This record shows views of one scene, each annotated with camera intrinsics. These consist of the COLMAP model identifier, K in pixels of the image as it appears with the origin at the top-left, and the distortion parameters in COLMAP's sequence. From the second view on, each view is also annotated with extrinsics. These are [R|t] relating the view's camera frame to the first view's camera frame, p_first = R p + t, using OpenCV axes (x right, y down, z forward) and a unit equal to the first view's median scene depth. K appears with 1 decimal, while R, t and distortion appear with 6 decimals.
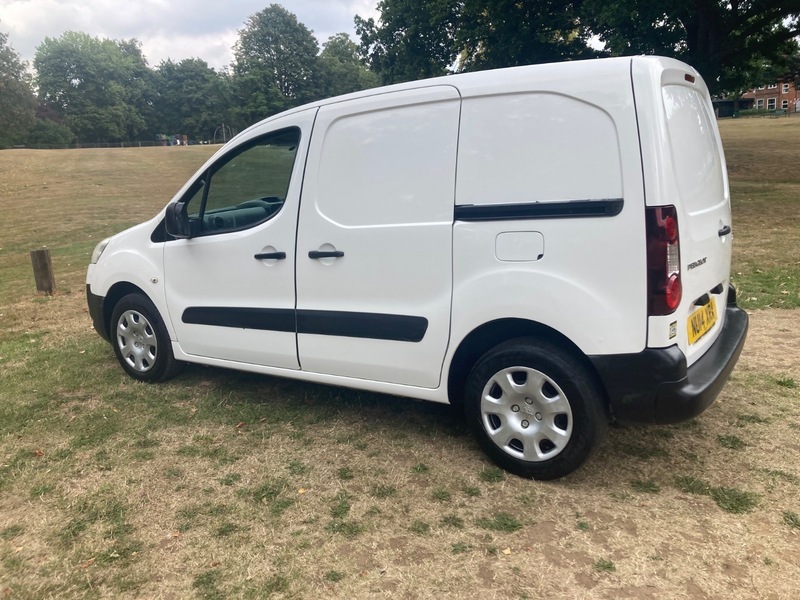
lens RADIAL K [[655.0, 0, 422.9], [0, 655.0, 296.8], [0, 0, 1]] dist [0.017271, 0.006224]
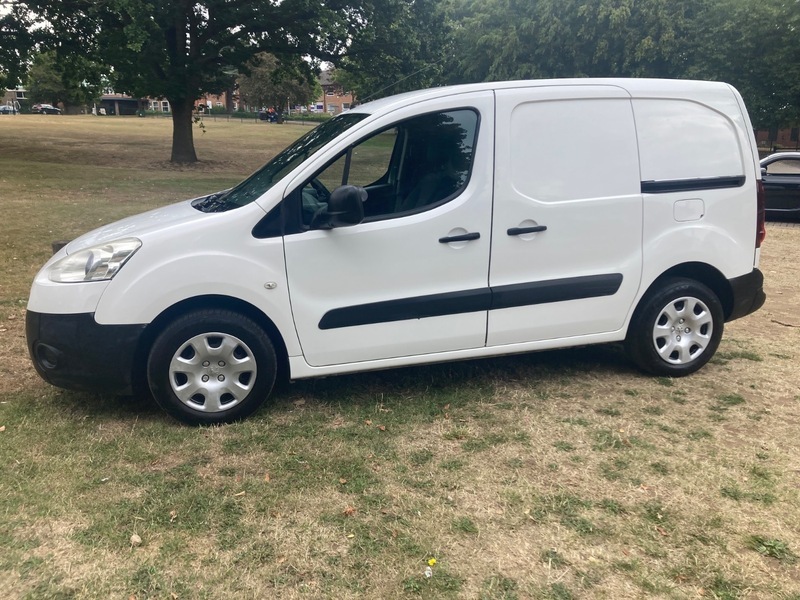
lens RADIAL K [[633.7, 0, 400.0], [0, 633.7, 300.0], [0, 0, 1]] dist [0.011341, 0.003002]
pose [[0.668395, -0.140363, 0.730443, -1.040921], [0.128018, 0.989087, 0.072920, -0.052584], [-0.732707, 0.044771, 0.679070, 0.439877]]
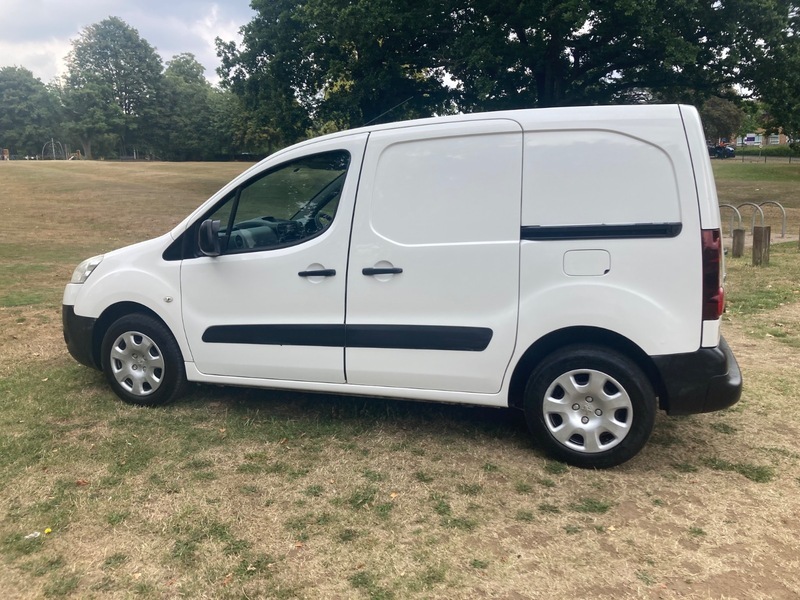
lens RADIAL K [[645.8, 0, 418.9], [0, 645.8, 298.5], [0, 0, 1]] dist [0.009419, 0.020060]
pose [[0.972407, -0.009913, 0.233081, -0.325974], [0.018096, 0.999292, -0.032998, 0.014055], [-0.232589, 0.036305, 0.971897, -0.020755]]
